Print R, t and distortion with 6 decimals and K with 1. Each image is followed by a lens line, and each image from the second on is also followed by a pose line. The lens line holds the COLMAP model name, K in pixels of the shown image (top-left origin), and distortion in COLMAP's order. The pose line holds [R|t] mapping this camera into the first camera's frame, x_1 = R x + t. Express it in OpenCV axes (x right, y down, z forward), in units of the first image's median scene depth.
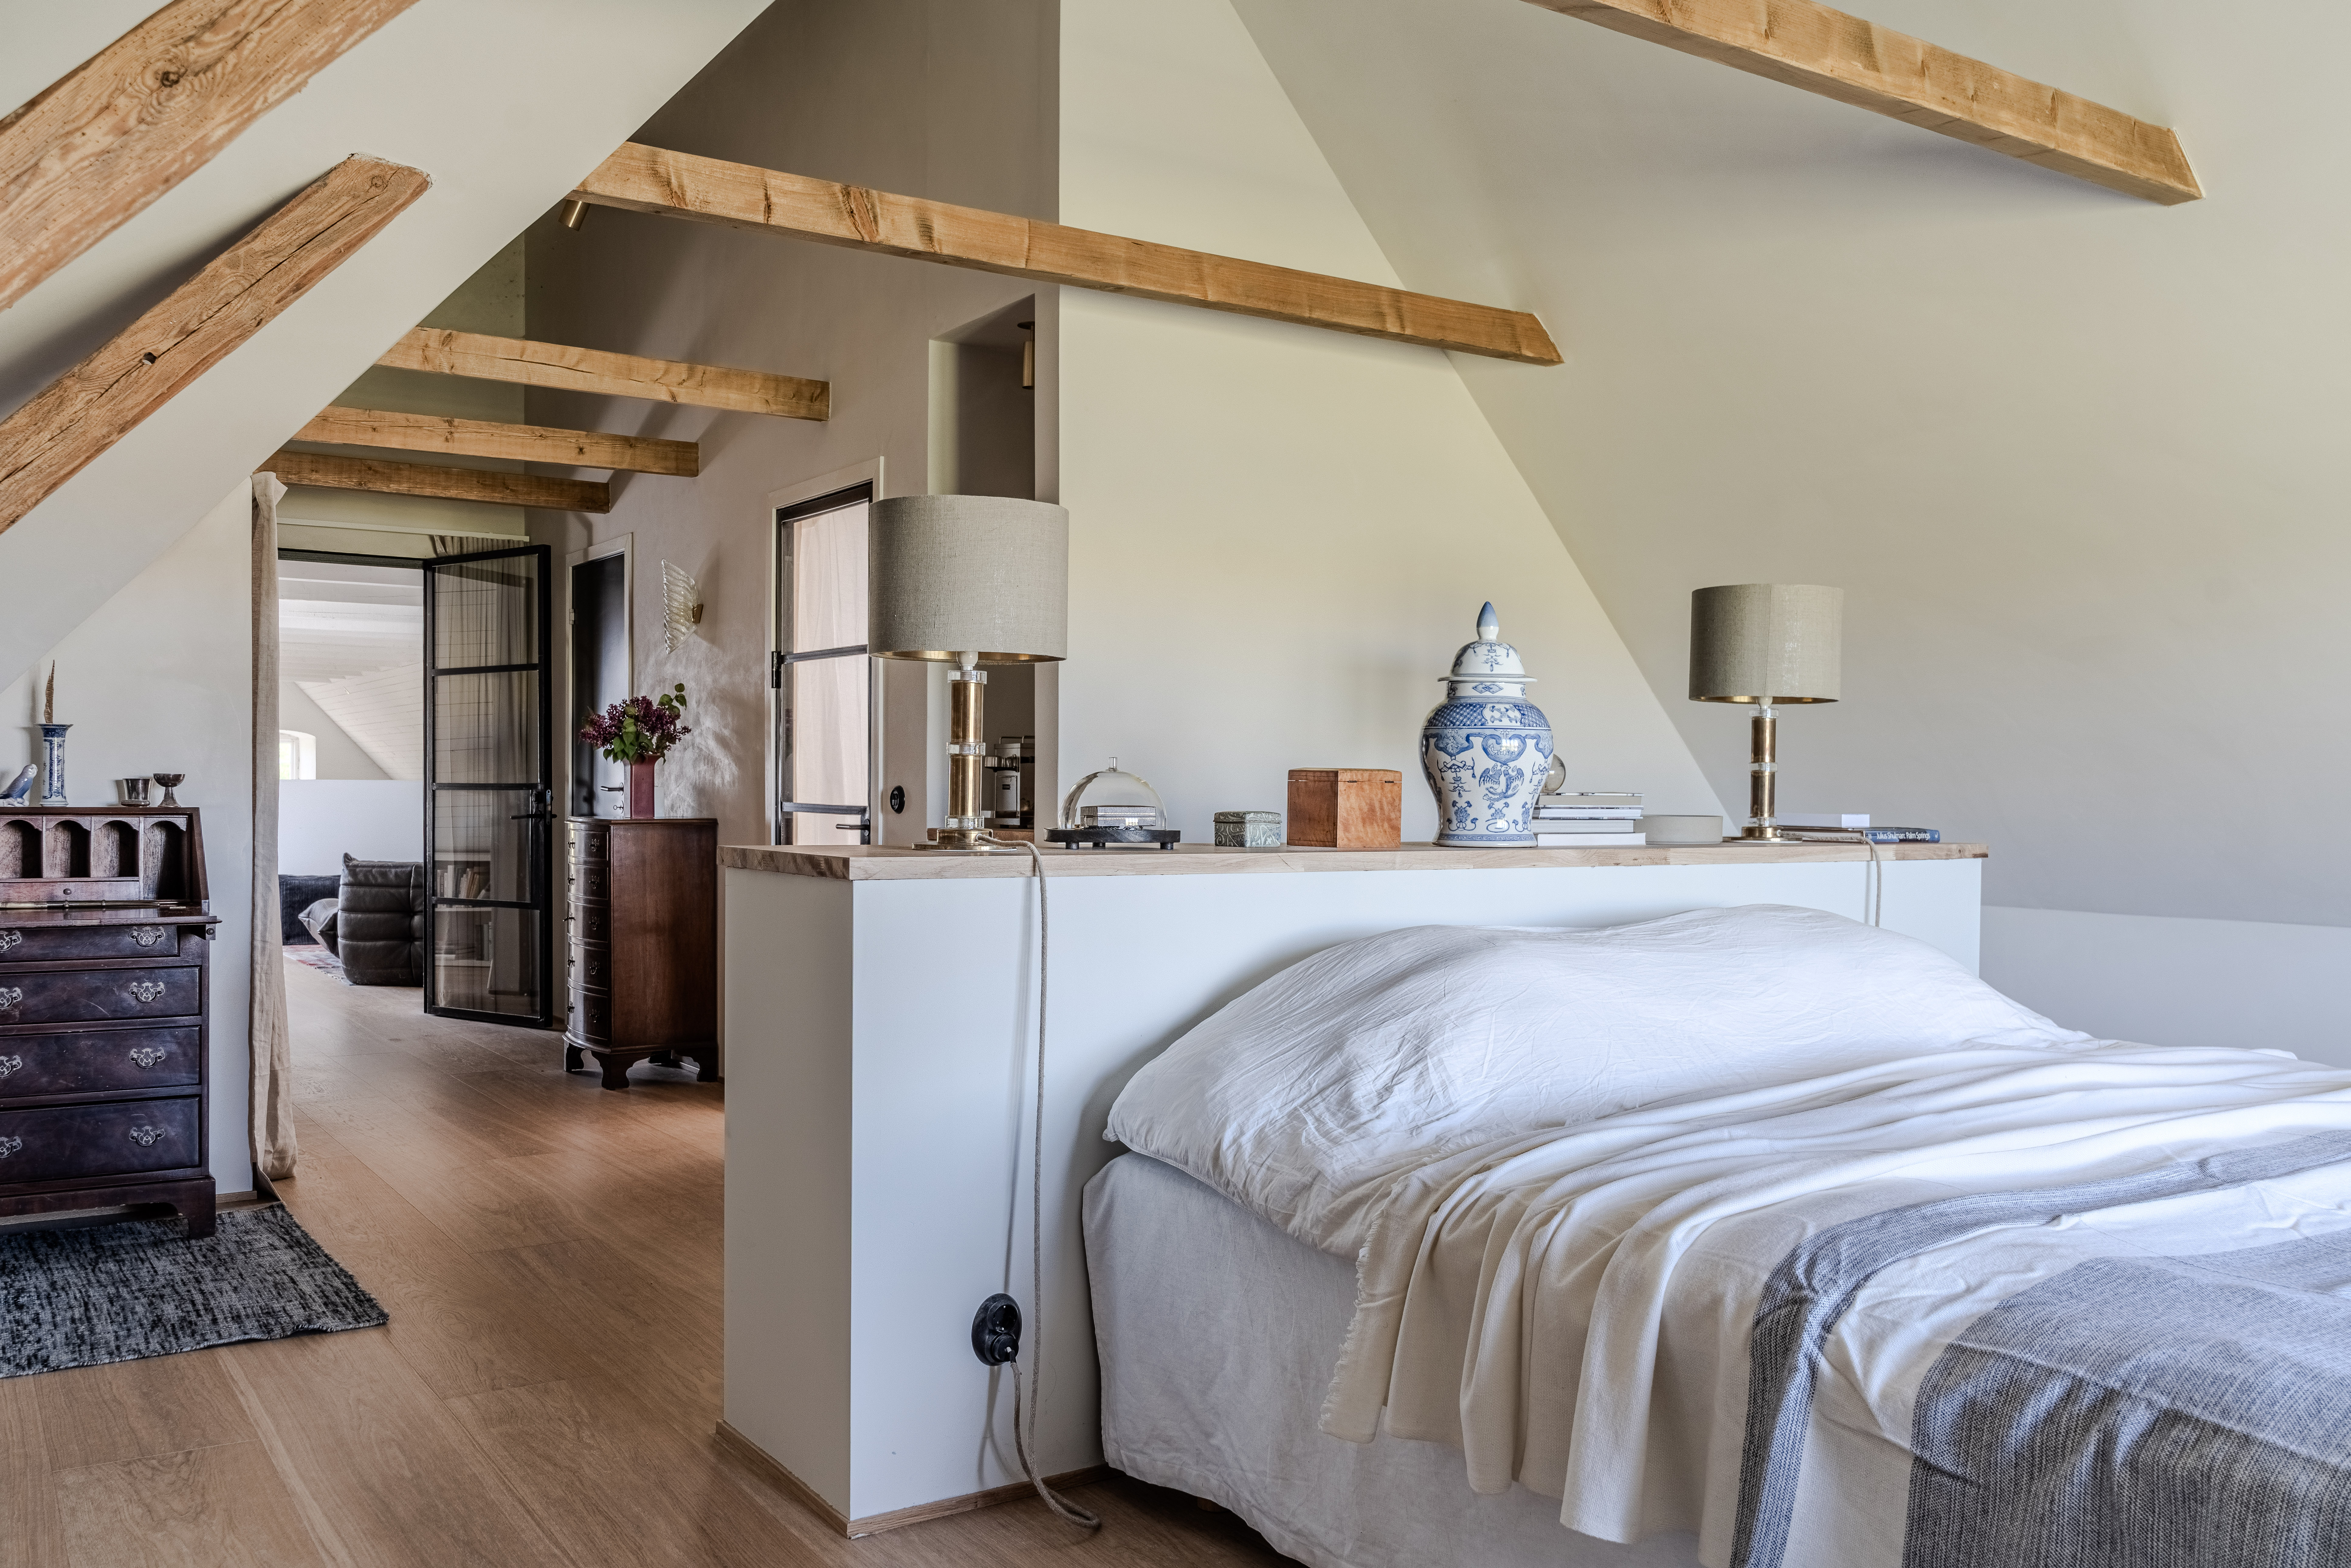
lens RADIAL K [[1925.8, 0, 1146.7], [0, 1925.8, 817.9], [0, 0, 1]] dist [0.005385, -0.008826]
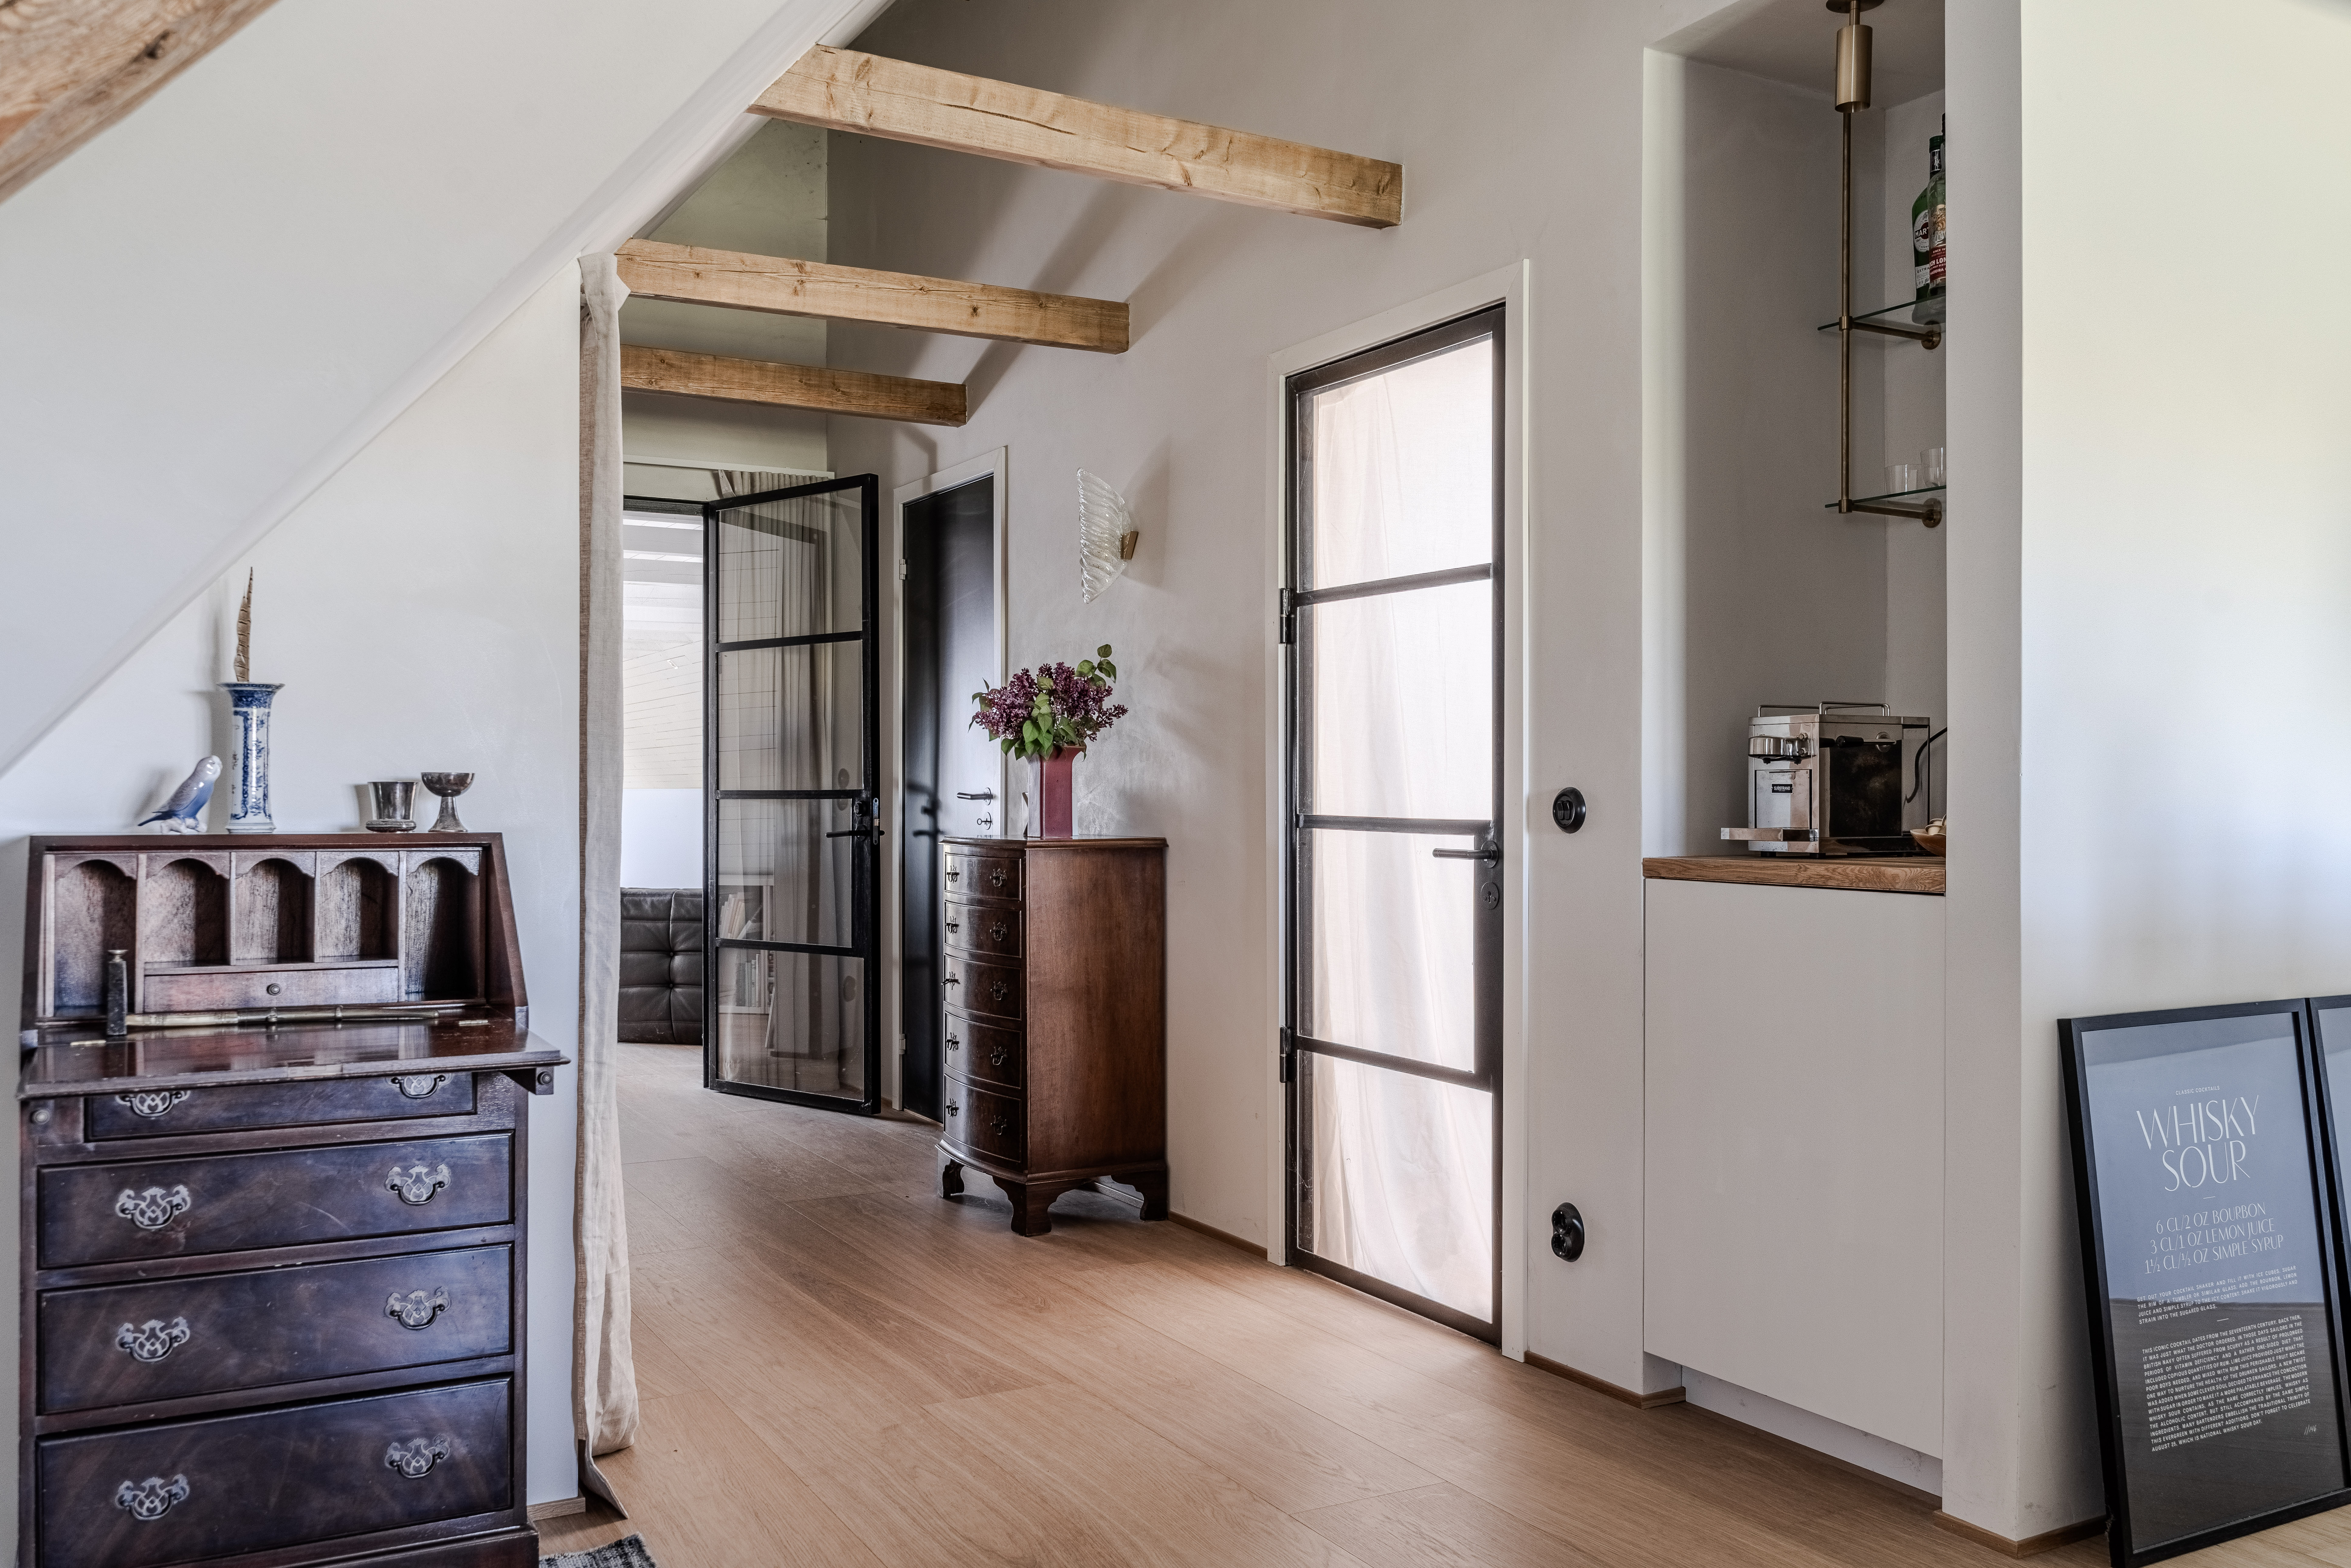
lens RADIAL K [[2003.8, 0, 1175.5], [0, 2003.8, 784.0], [0, 0, 1]] dist [0.002201, -0.003926]
pose [[0.996723, -0.006164, -0.080655, -0.213756], [0.004535, 0.999782, -0.020365, -0.005838], [0.080763, 0.019932, 0.996534, 0.374148]]
